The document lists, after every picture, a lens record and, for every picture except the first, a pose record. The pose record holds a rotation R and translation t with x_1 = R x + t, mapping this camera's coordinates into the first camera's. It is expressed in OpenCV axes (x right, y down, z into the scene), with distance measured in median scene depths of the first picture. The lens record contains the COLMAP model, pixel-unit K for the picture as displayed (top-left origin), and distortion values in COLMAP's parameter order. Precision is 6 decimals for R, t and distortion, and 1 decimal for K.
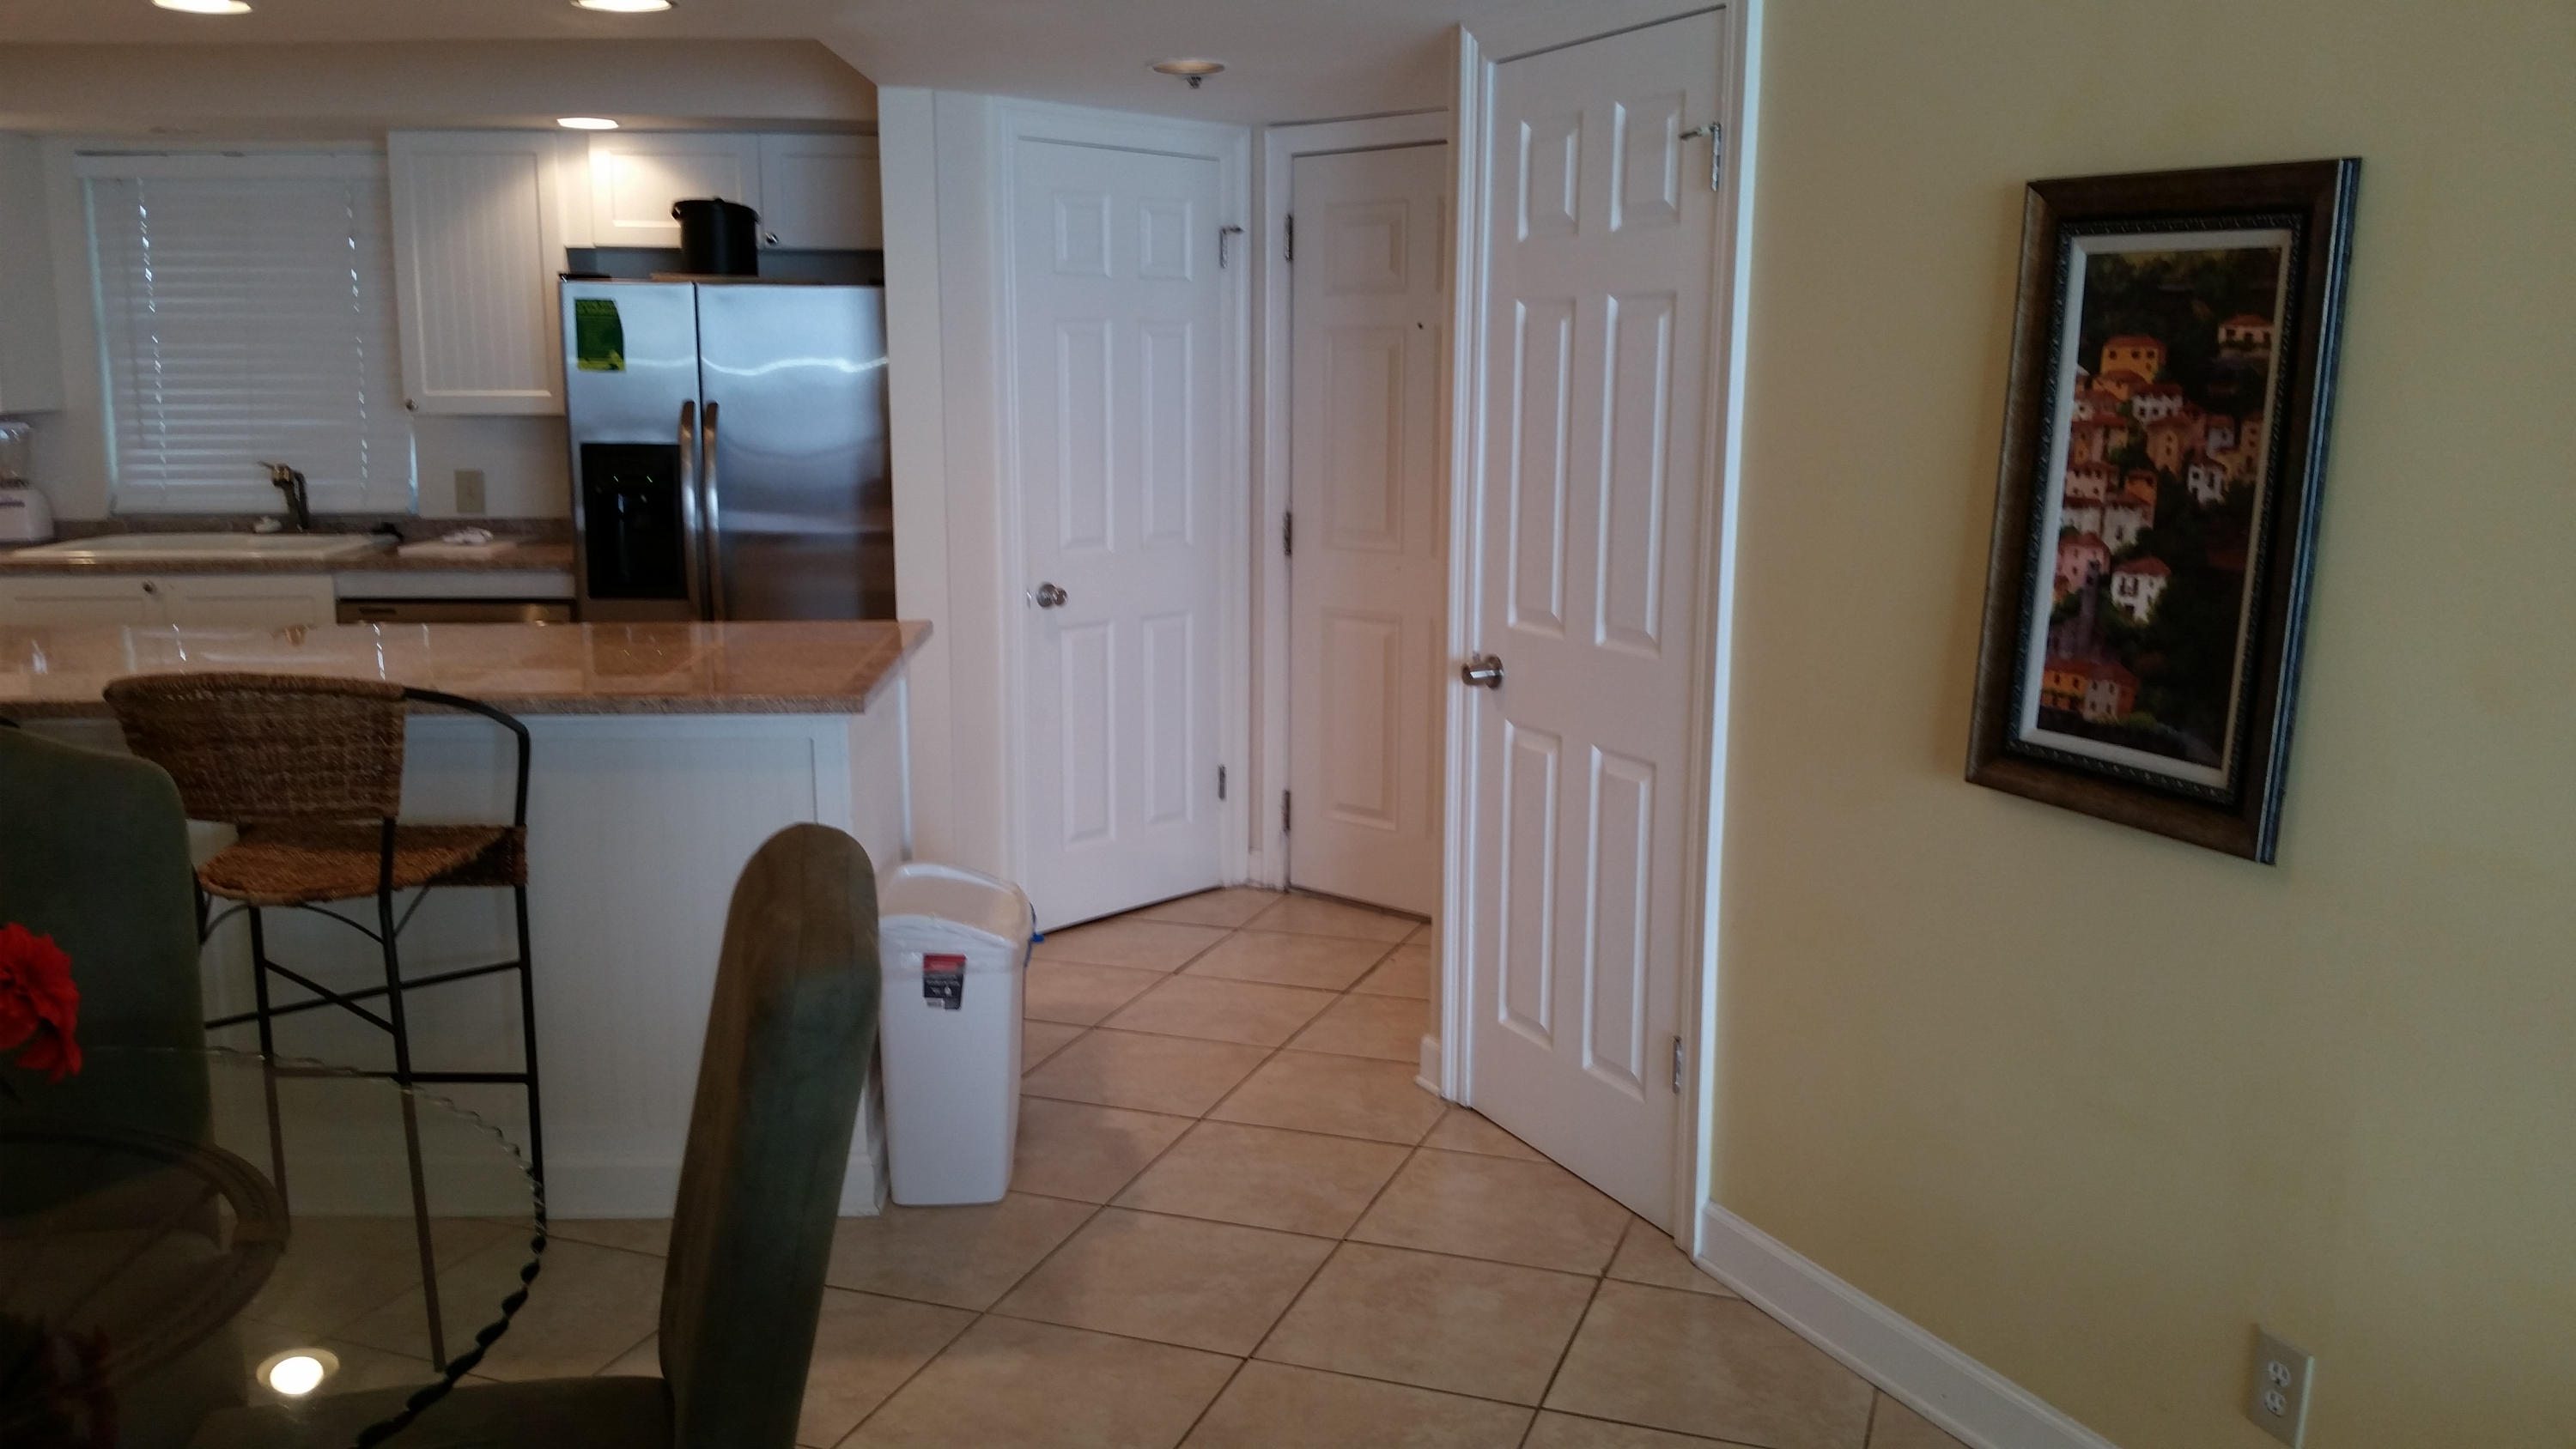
lens RADIAL K [[2085.0, 0, 1276.7], [0, 2085.0, 721.5], [0, 0, 1]] dist [0.091185, -0.198669]
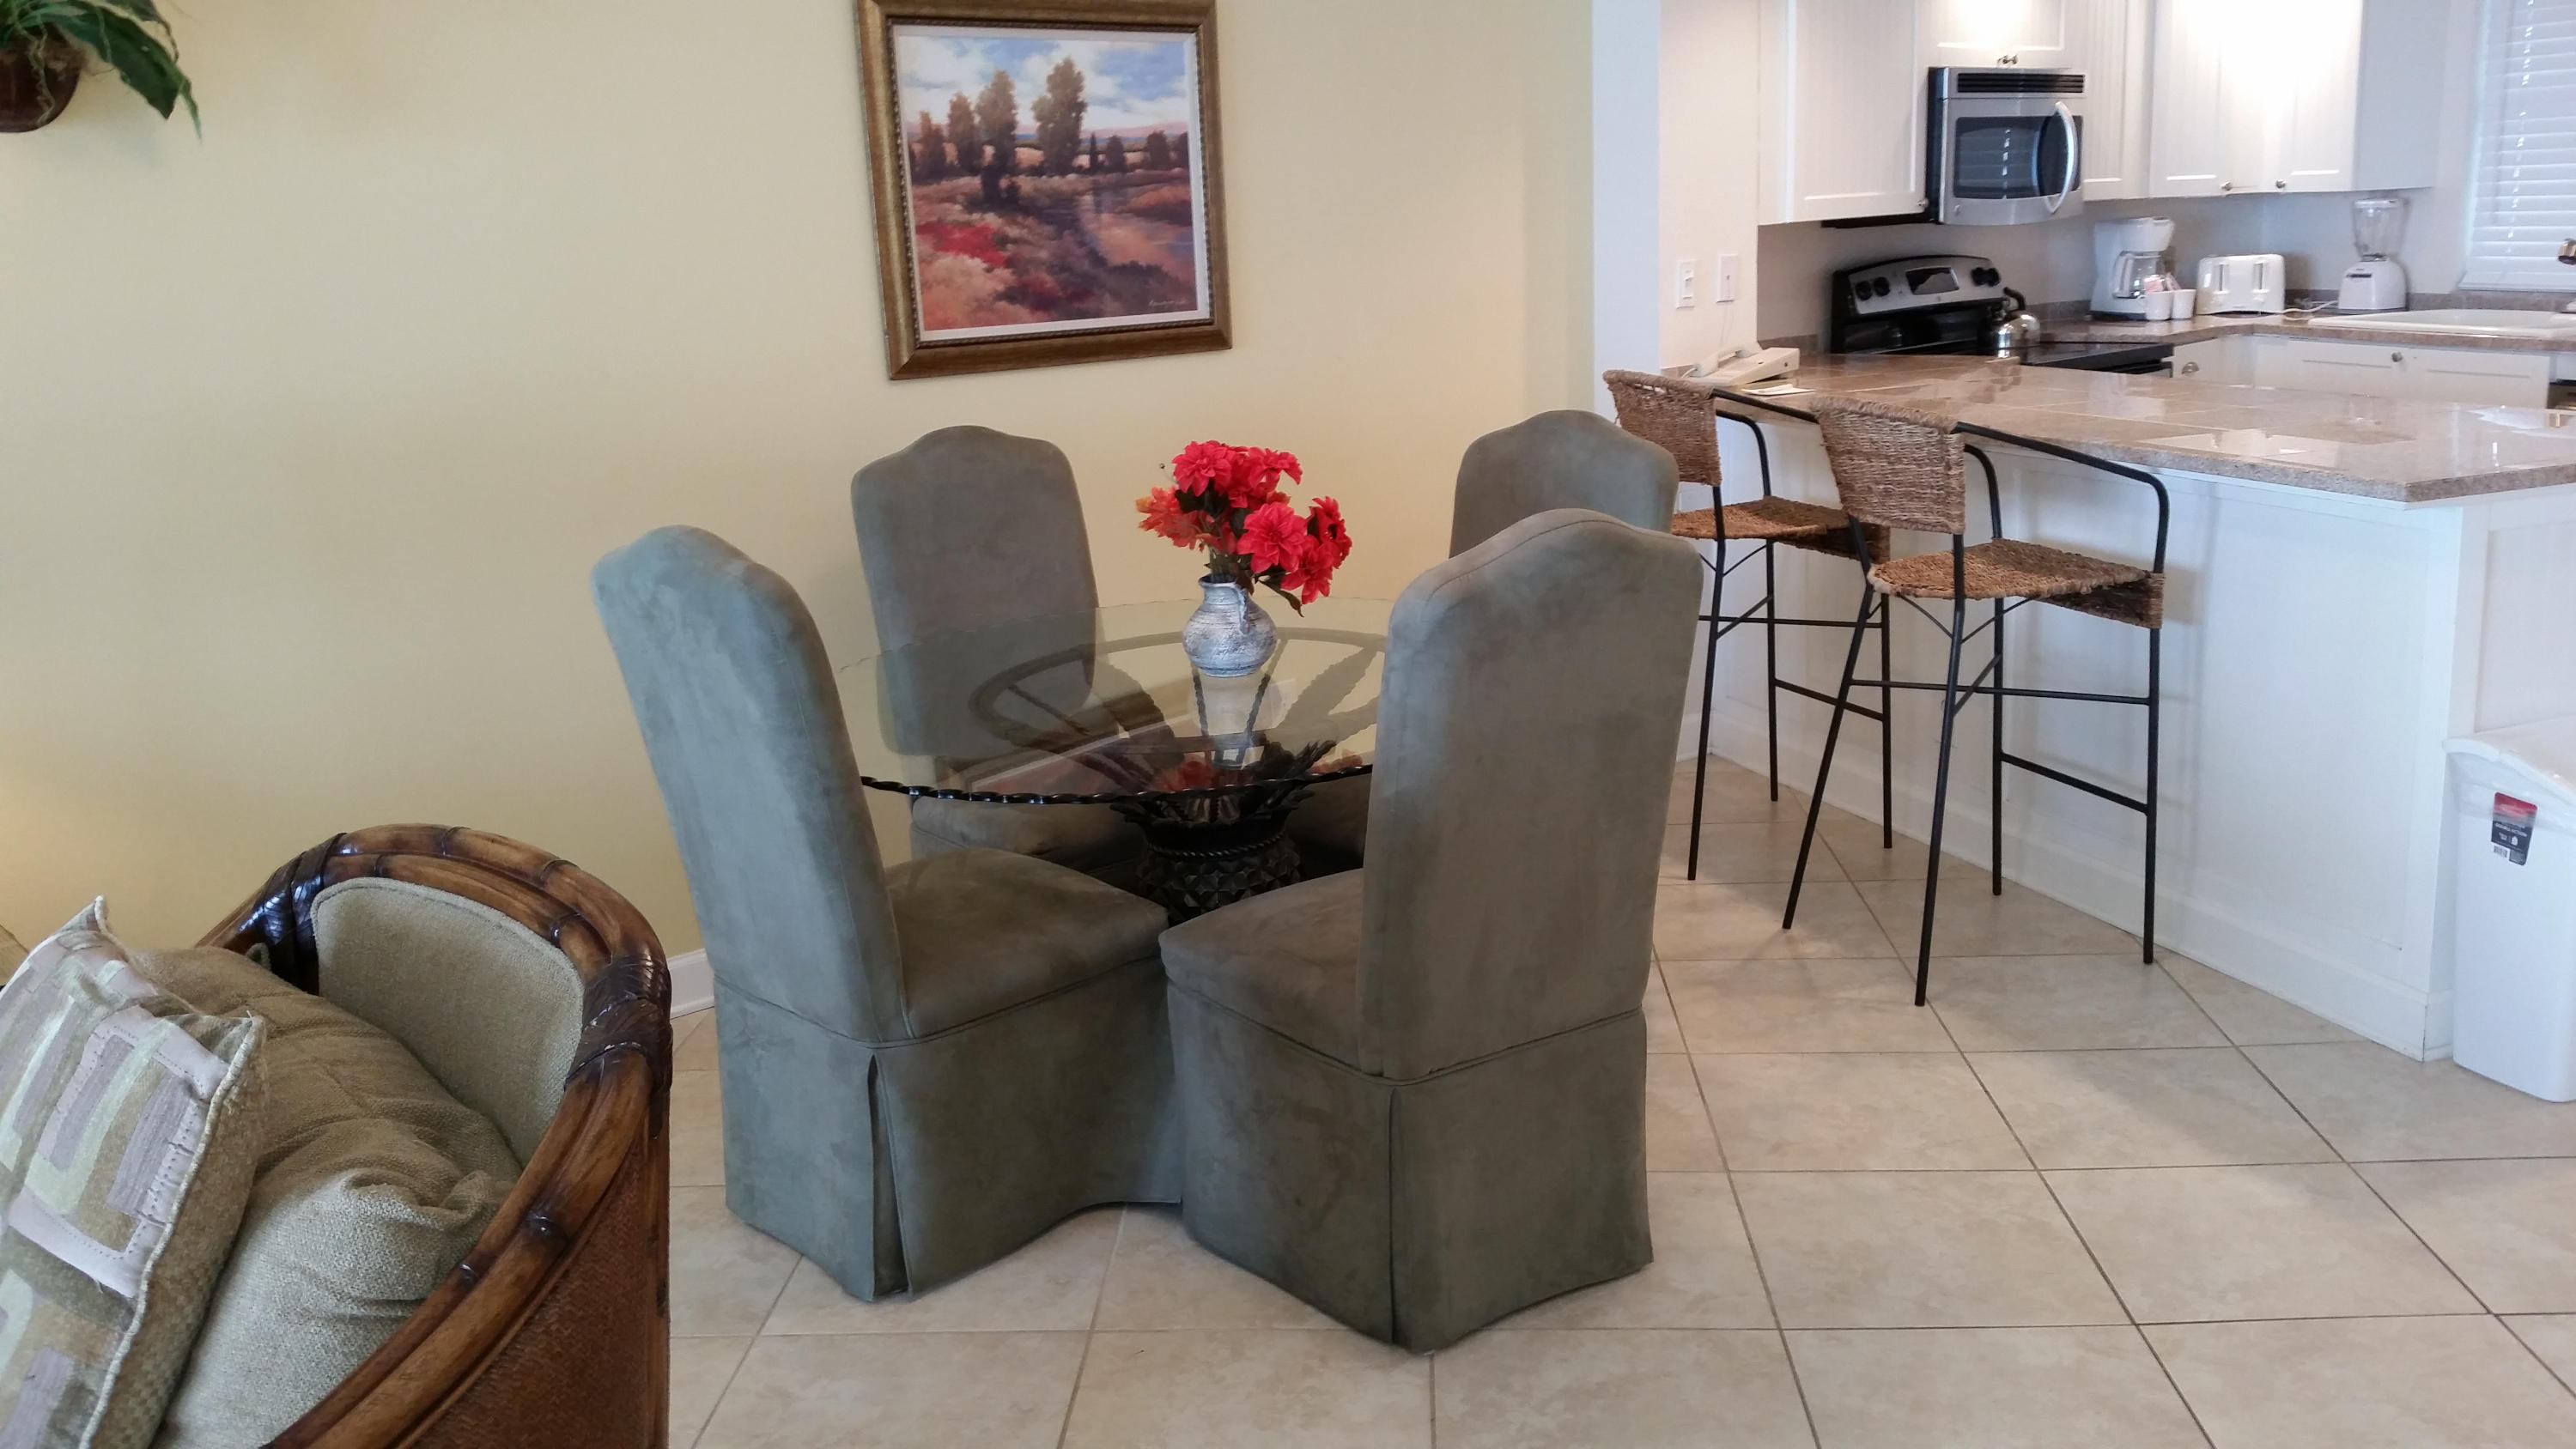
lens RADIAL K [[2085.0, 0, 1278.4], [0, 2085.0, 744.1], [0, 0, 1]] dist [0.091185, -0.198669]
pose [[0.284518, 0.216378, -0.933933, 0.330395], [-0.113752, 0.974933, 0.191223, -0.012382], [0.951898, 0.051831, 0.301999, 0.159786]]
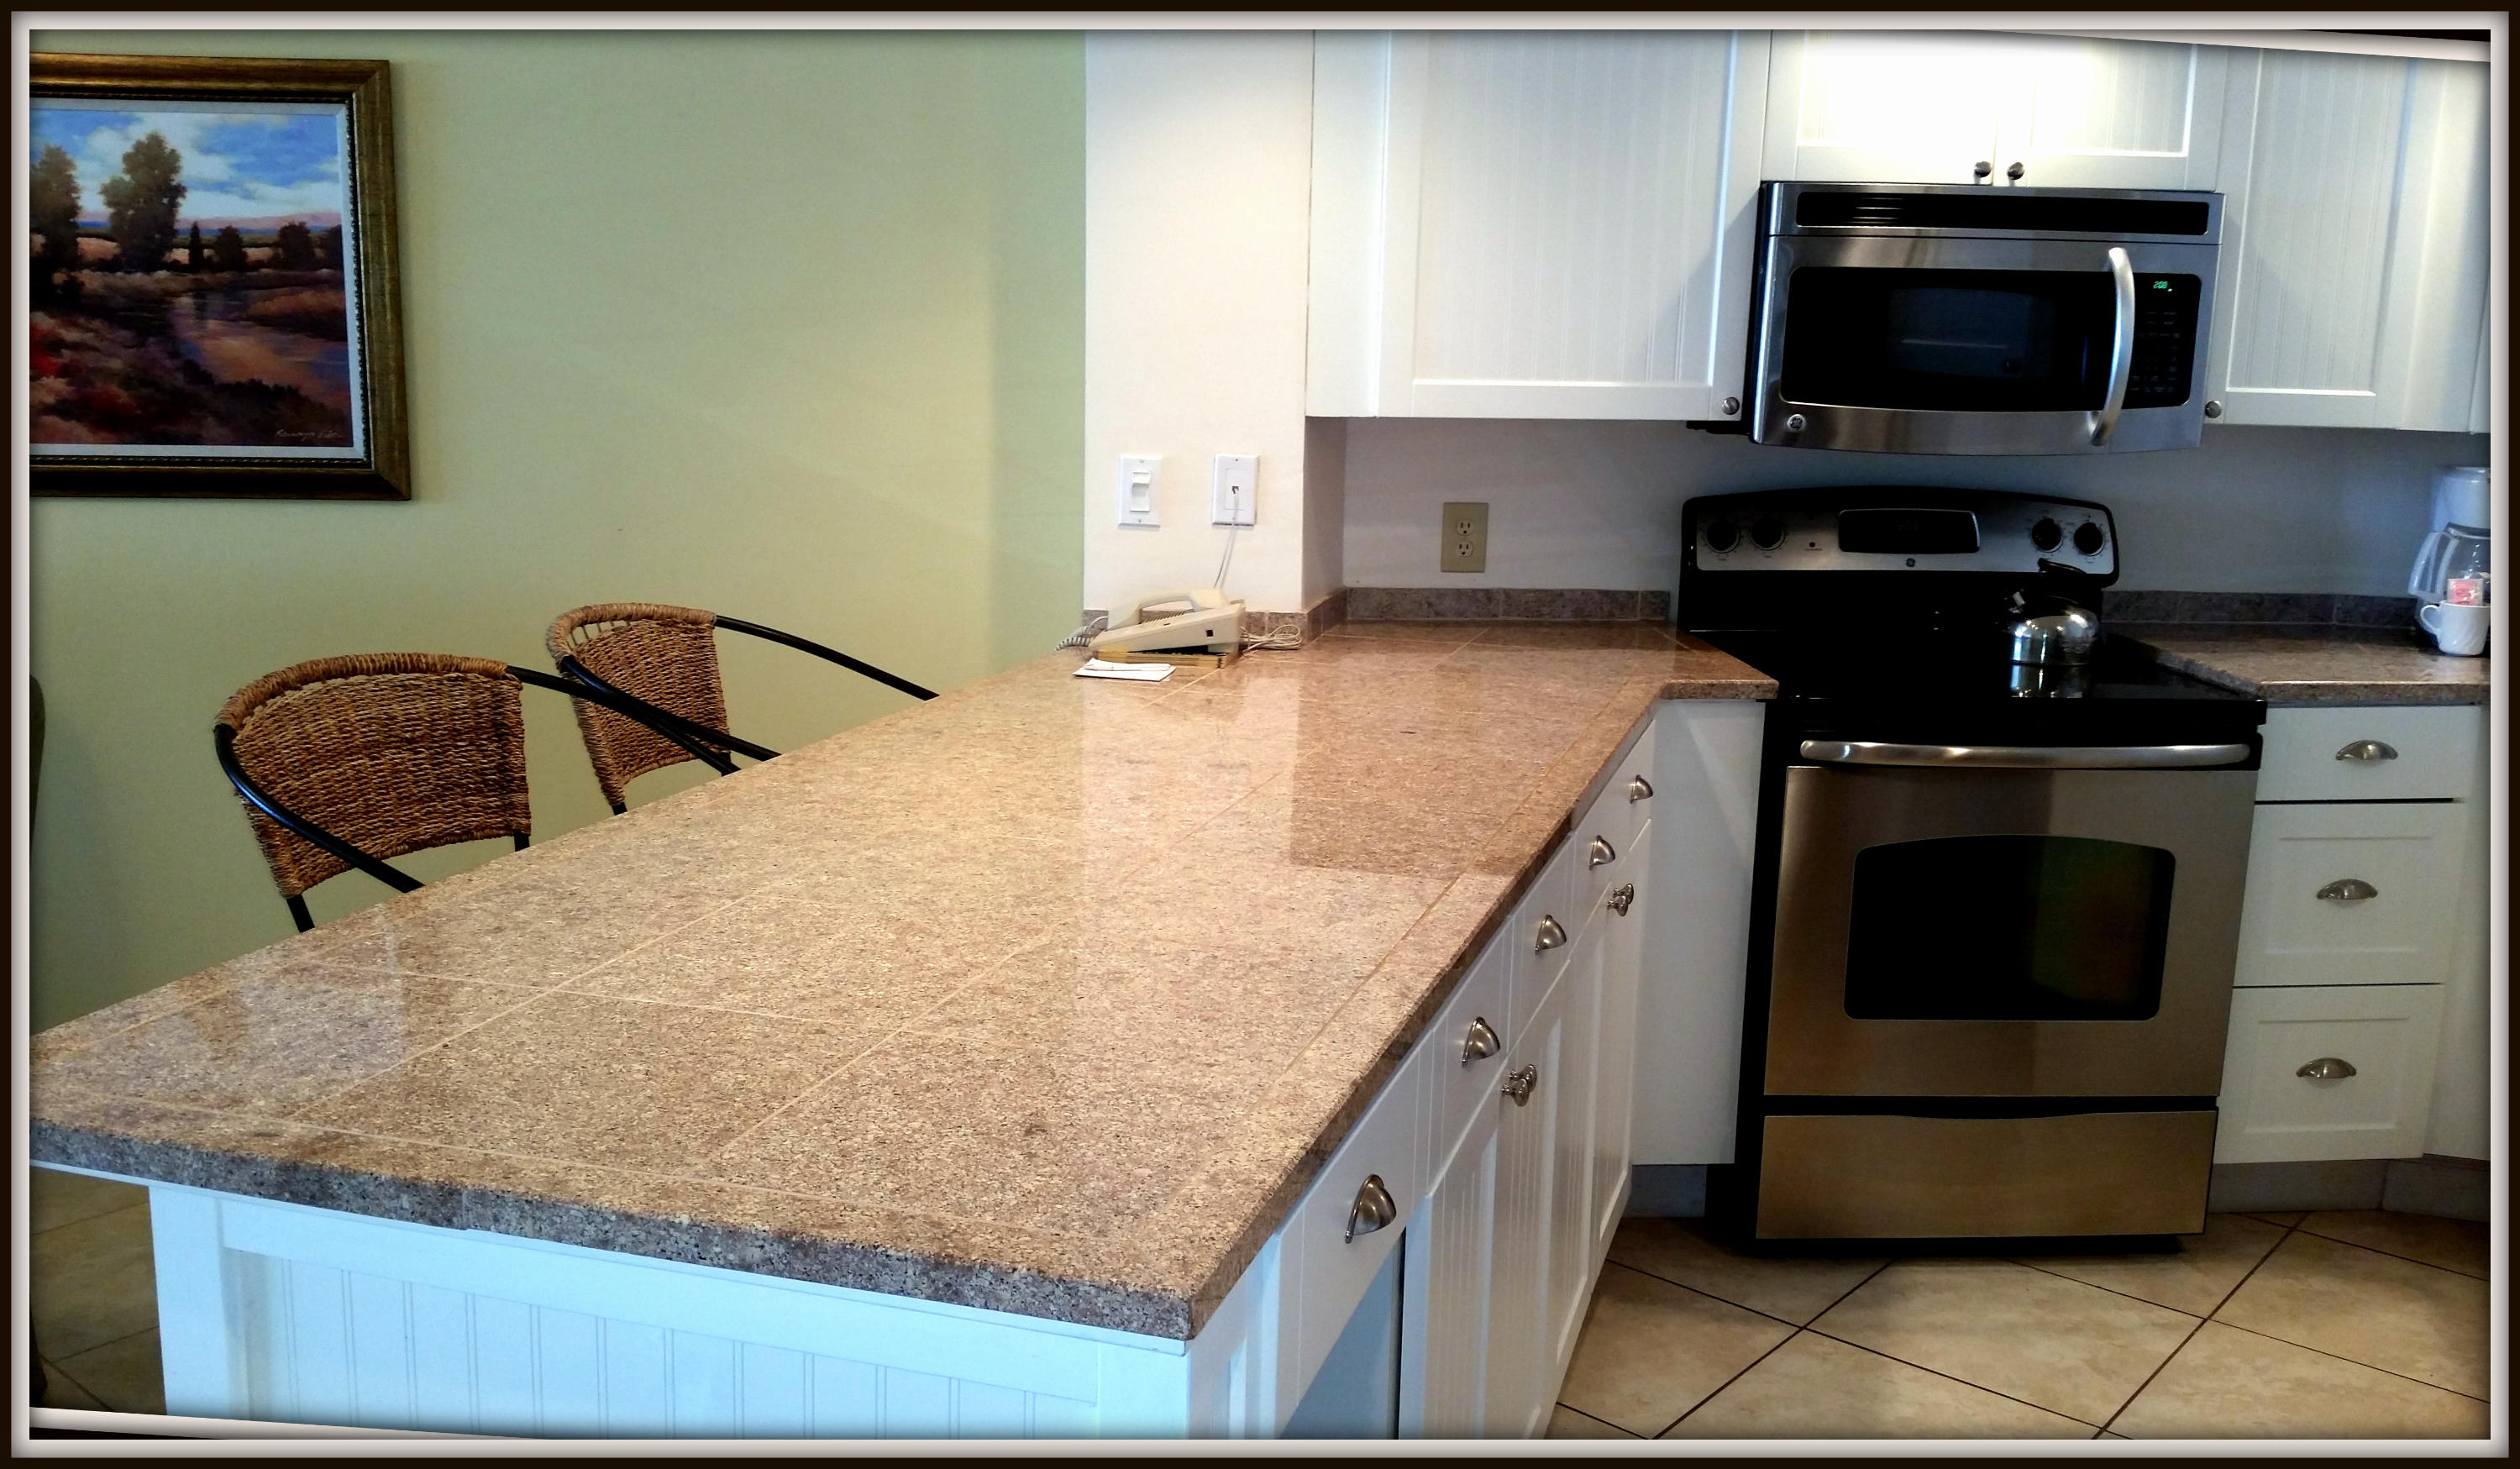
lens RADIAL K [[2270.7, 0, 1280.4], [0, 2270.7, 734.8], [0, 0, 1]] dist [0.019014, -0.093568]
pose [[-0.342215, 0.164472, -0.925115, 0.080859], [-0.181256, 0.954514, 0.236748, -0.149136], [0.921974, 0.248702, -0.296837, 0.853971]]
